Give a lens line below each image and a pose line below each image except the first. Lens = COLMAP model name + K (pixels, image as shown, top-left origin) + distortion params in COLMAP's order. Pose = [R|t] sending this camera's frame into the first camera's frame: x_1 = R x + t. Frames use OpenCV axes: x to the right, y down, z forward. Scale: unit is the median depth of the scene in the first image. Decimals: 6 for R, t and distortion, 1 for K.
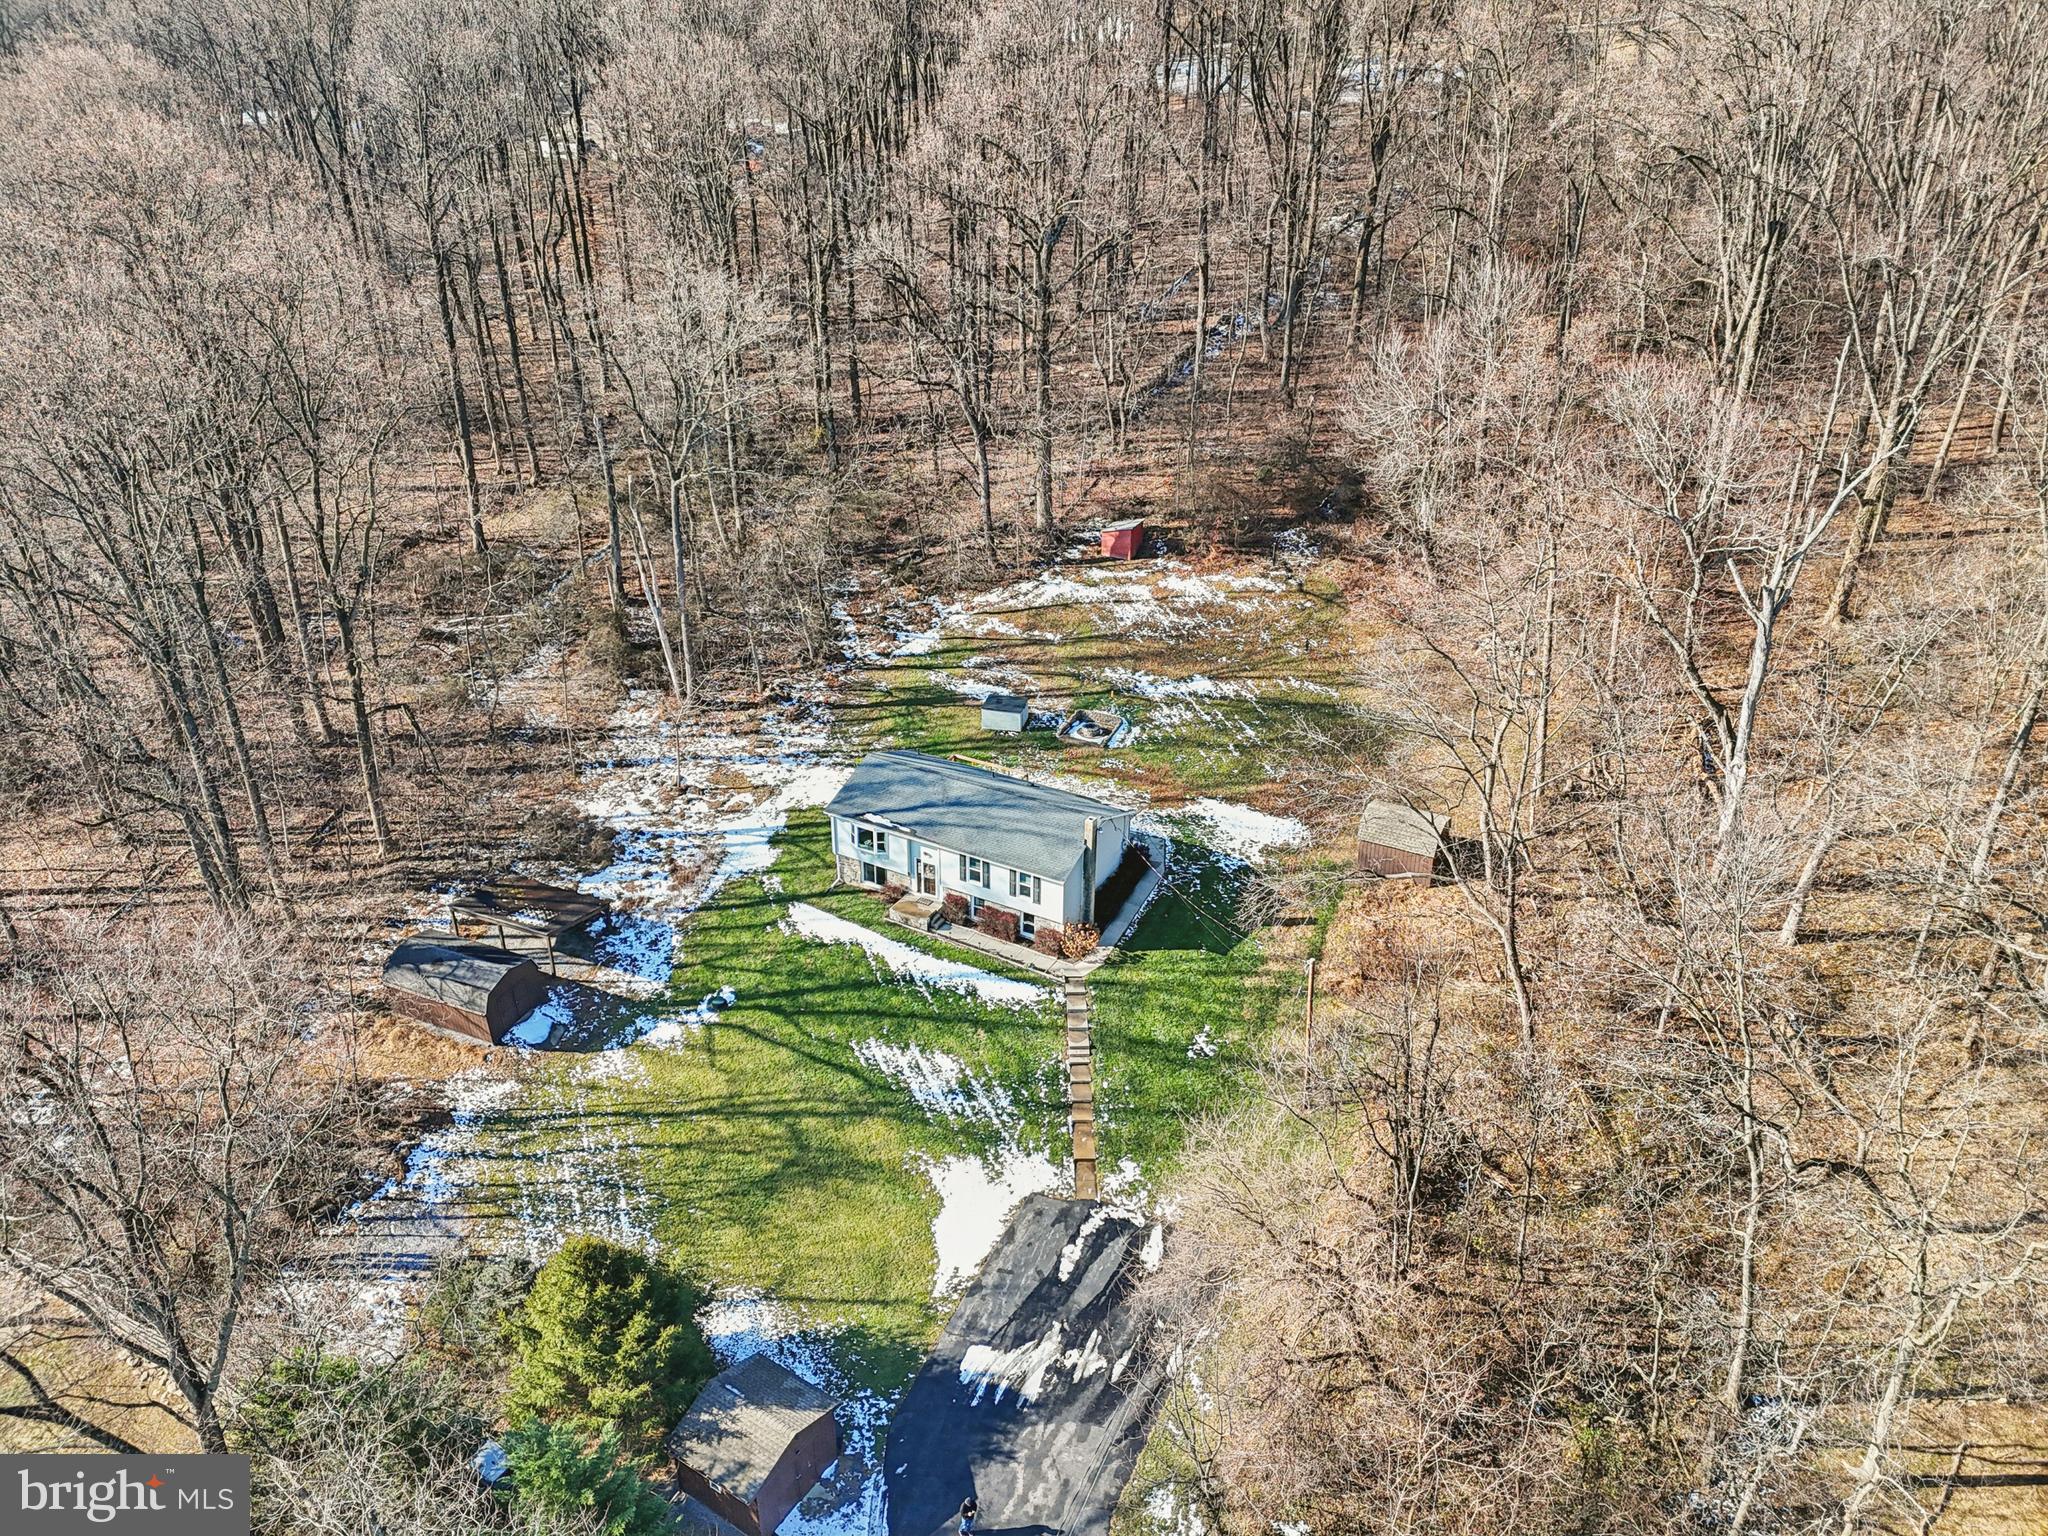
lens RADIAL K [[1499.1, 0, 1028.7], [0, 1499.1, 743.3], [0, 0, 1]] dist [0.104313, -0.112419]
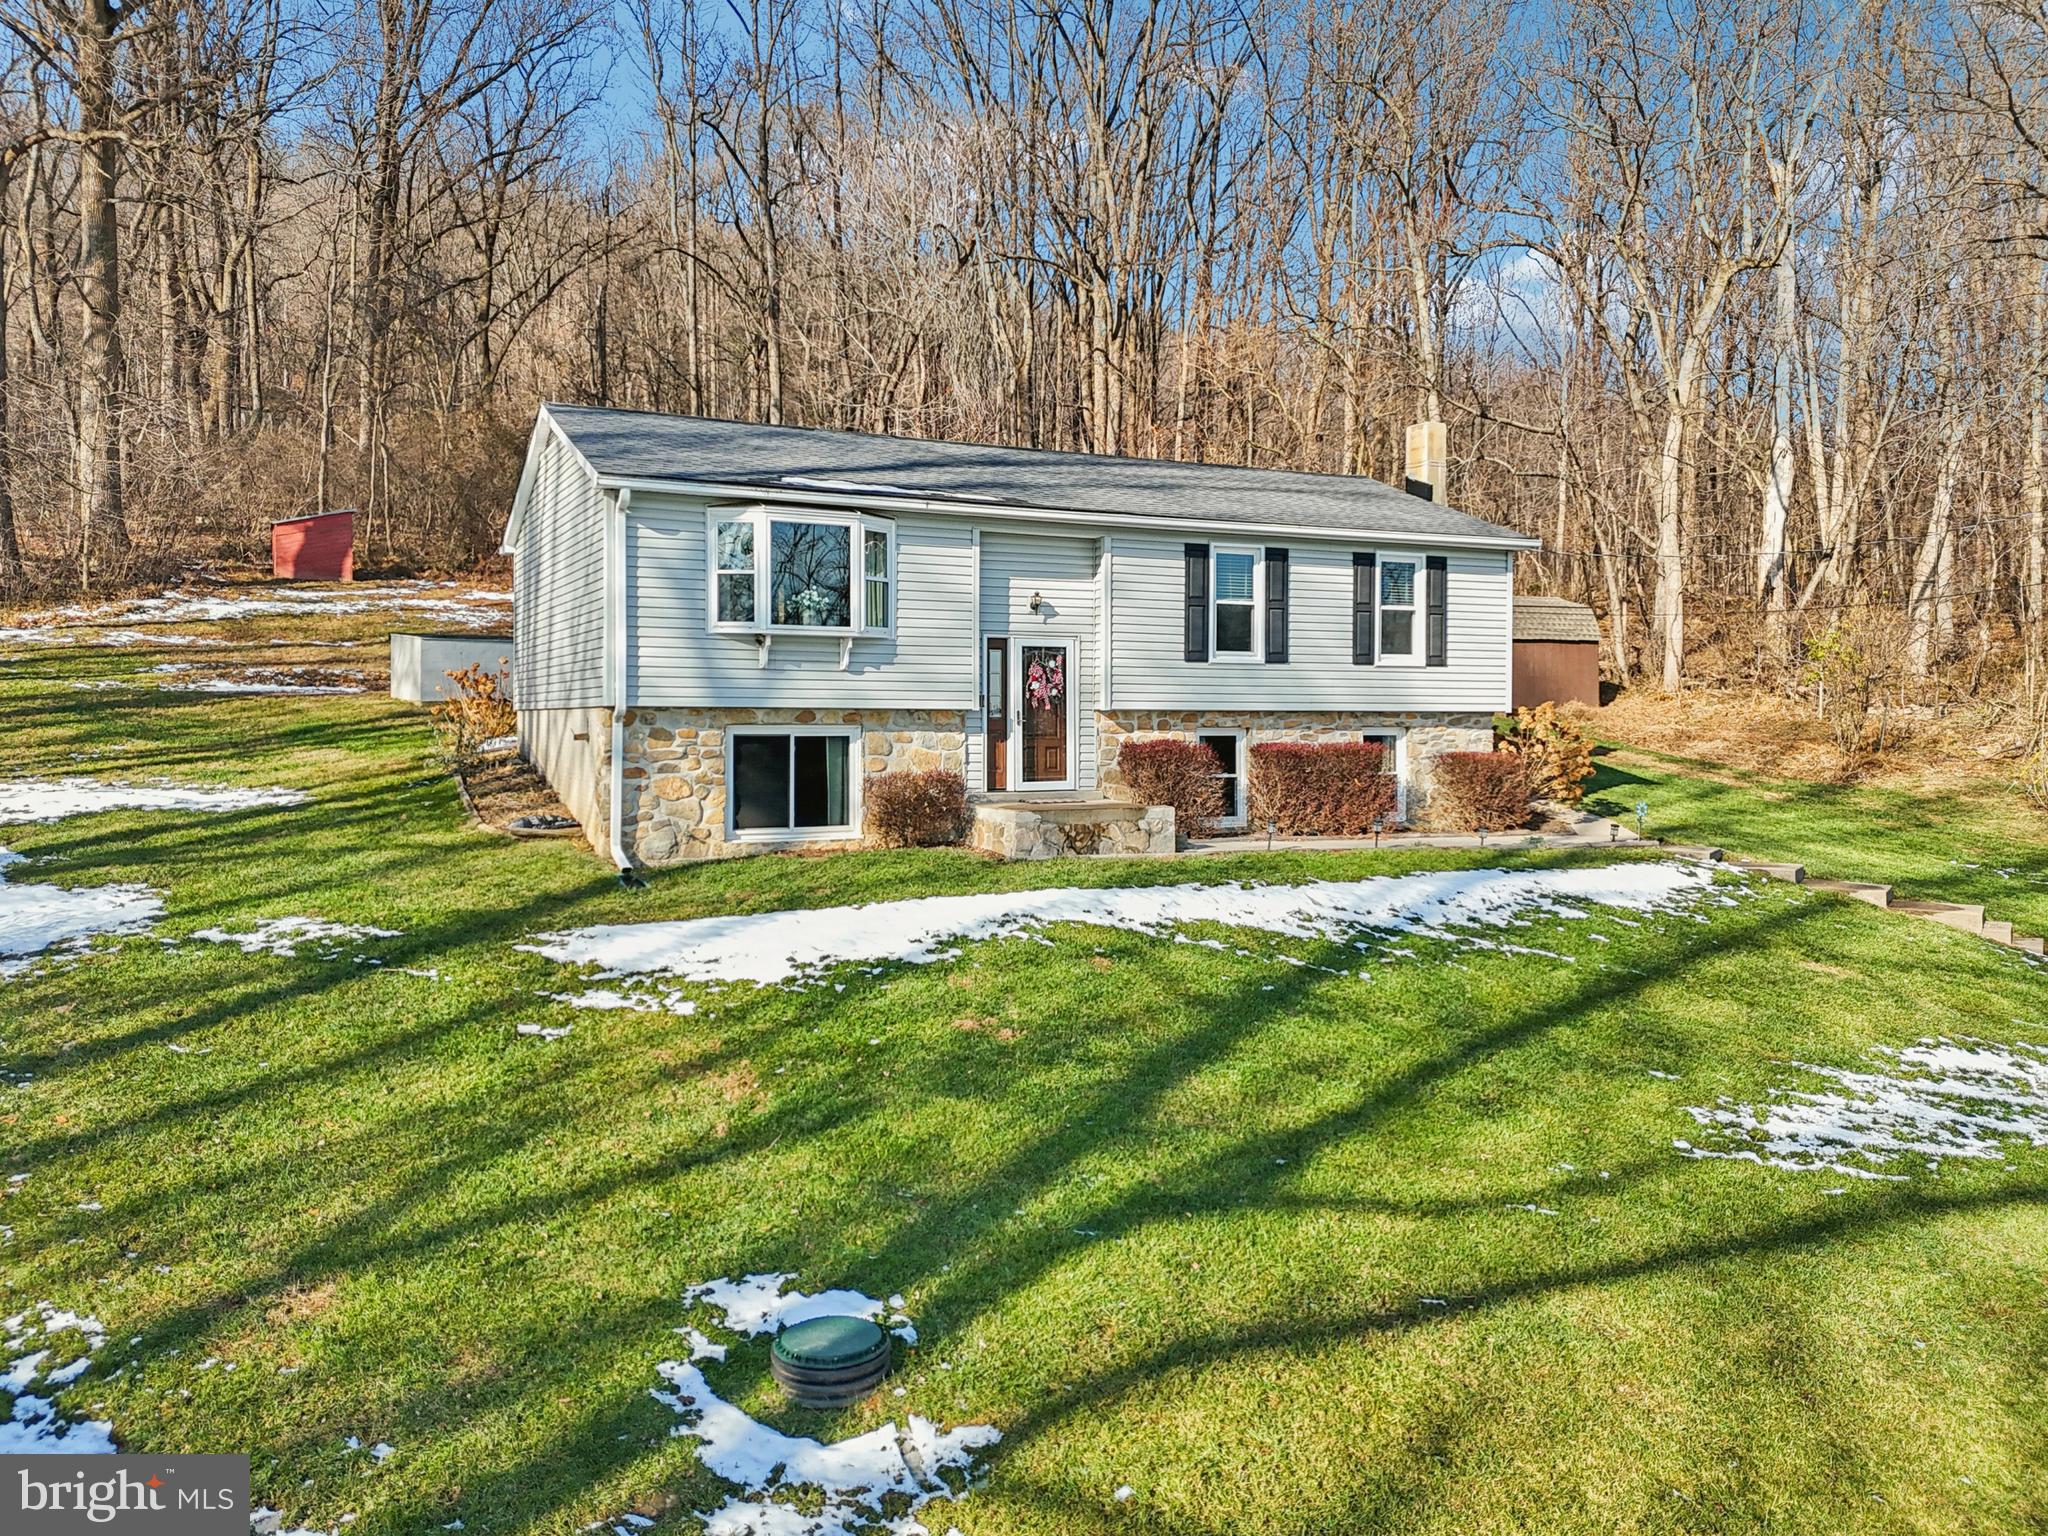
lens RADIAL K [[1499.1, 0, 1028.7], [0, 1499.1, 743.3], [0, 0, 1]] dist [0.104313, -0.112419]
pose [[0.570171, -0.021754, 0.821238, -0.286172], [0.367843, 0.900603, -0.231531, 0.156600], [-0.734572, 0.434099, 0.521499, 0.874573]]
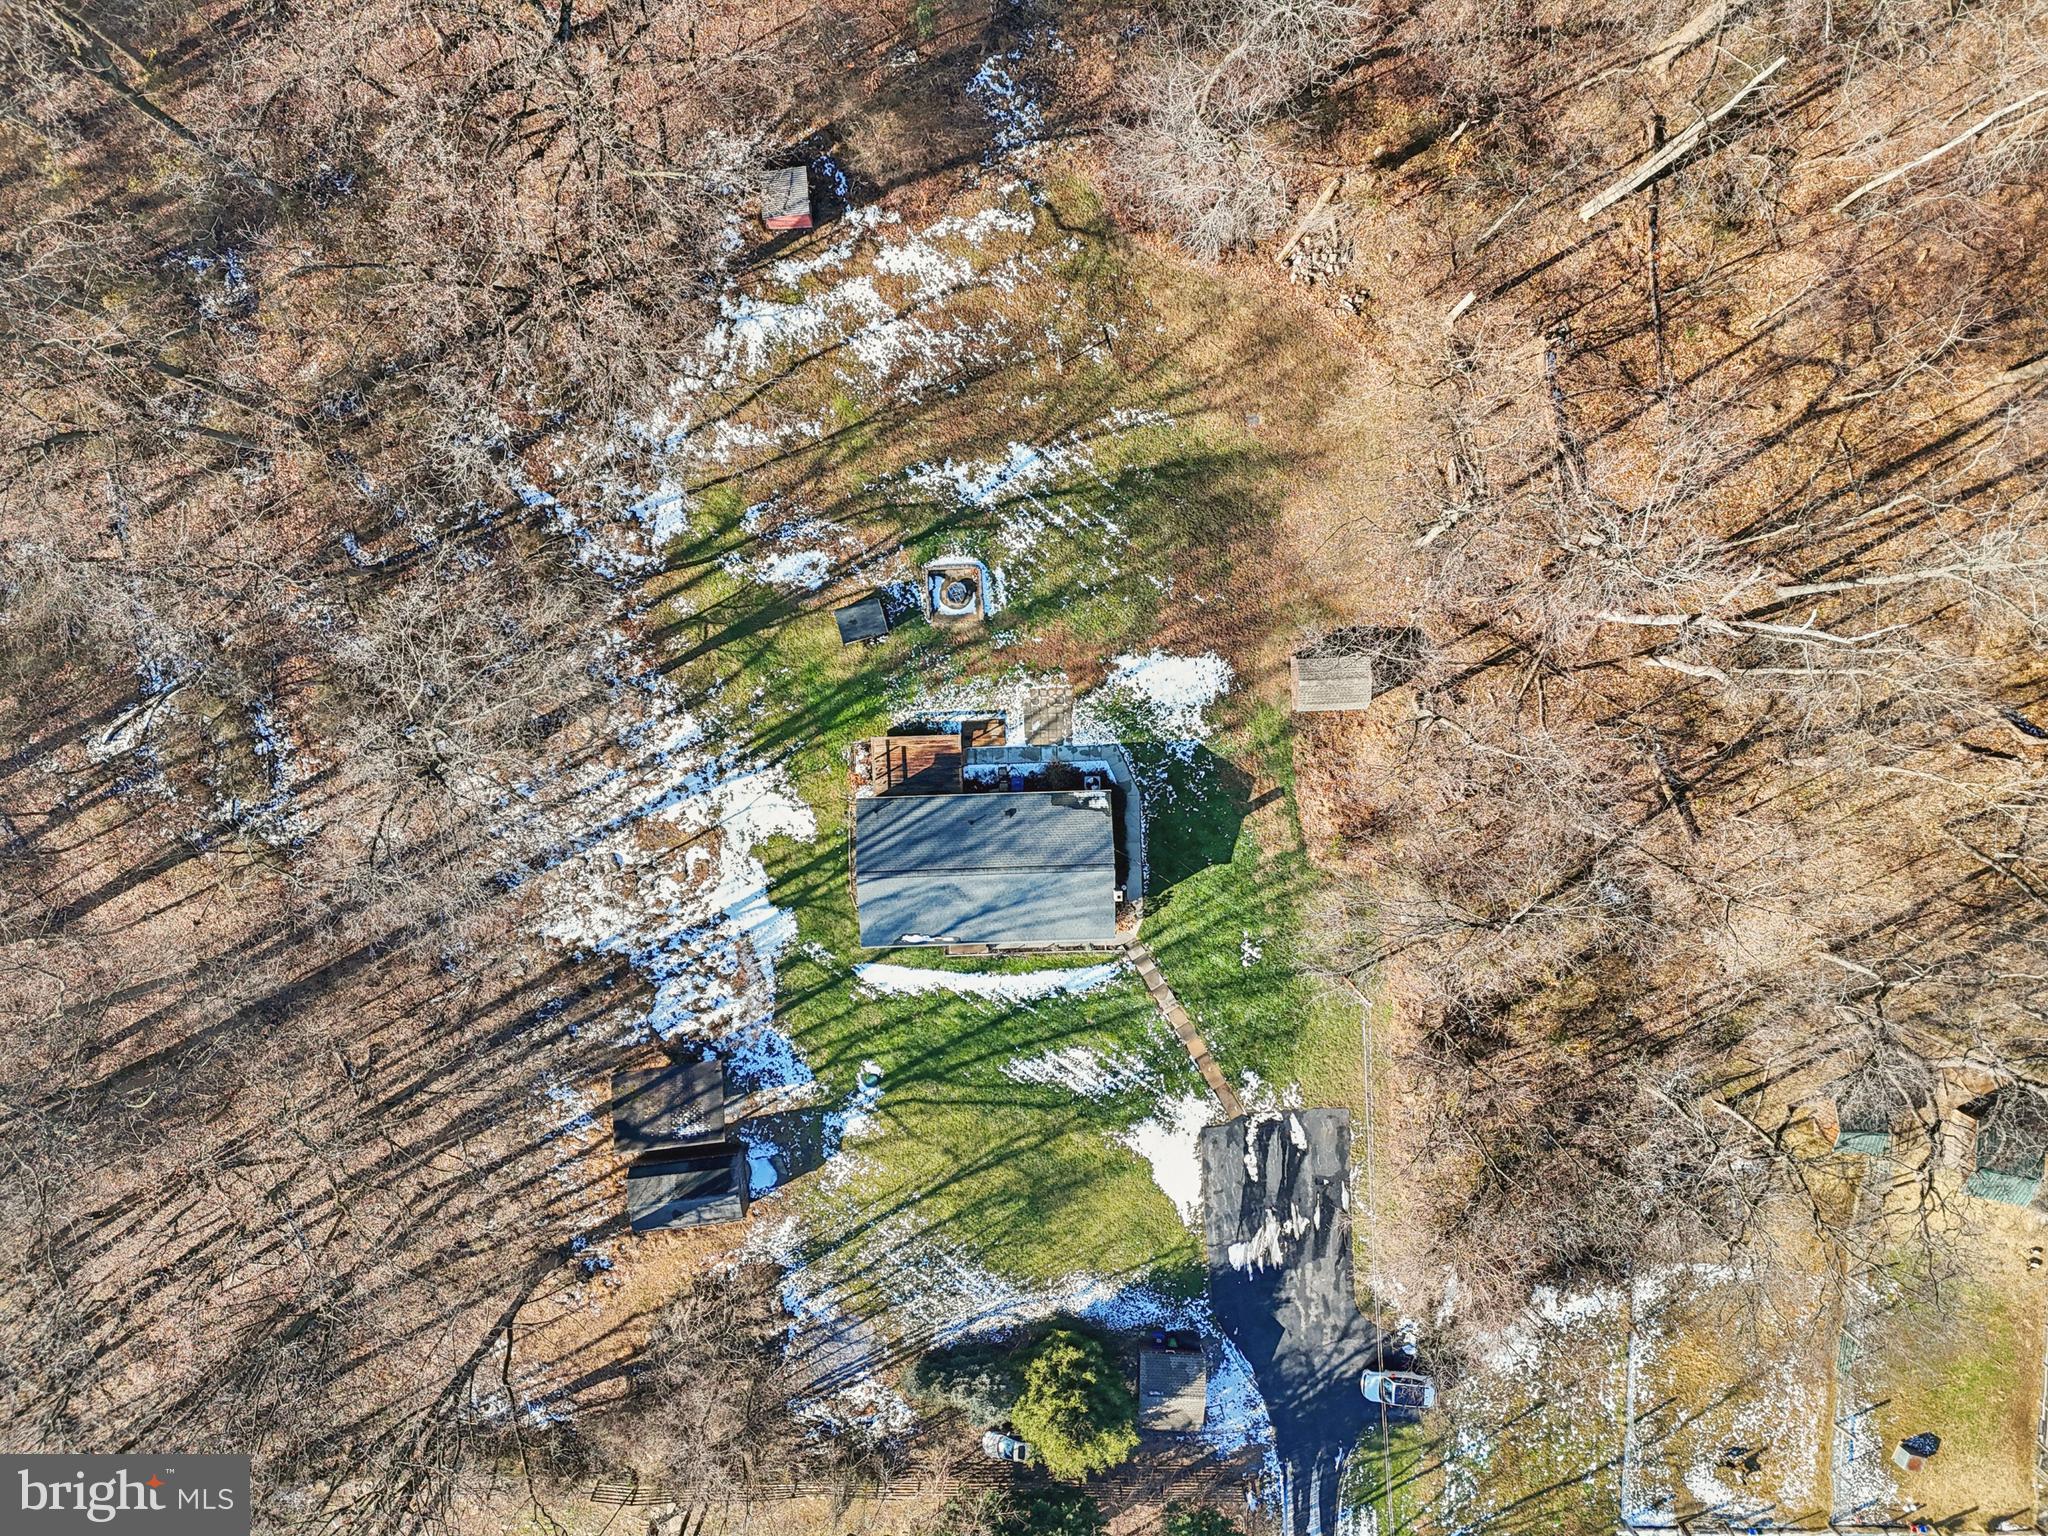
lens RADIAL K [[1441.8, 0, 1024.0], [0, 1441.8, 768.0], [0, 0, 1]] dist [0.106474, -0.137895]
pose [[0.858246, -0.513200, -0.006362, 0.034858], [0.221167, 0.358623, 0.906904, -0.922345], [-0.463141, -0.779753, 0.421290, 0.625802]]
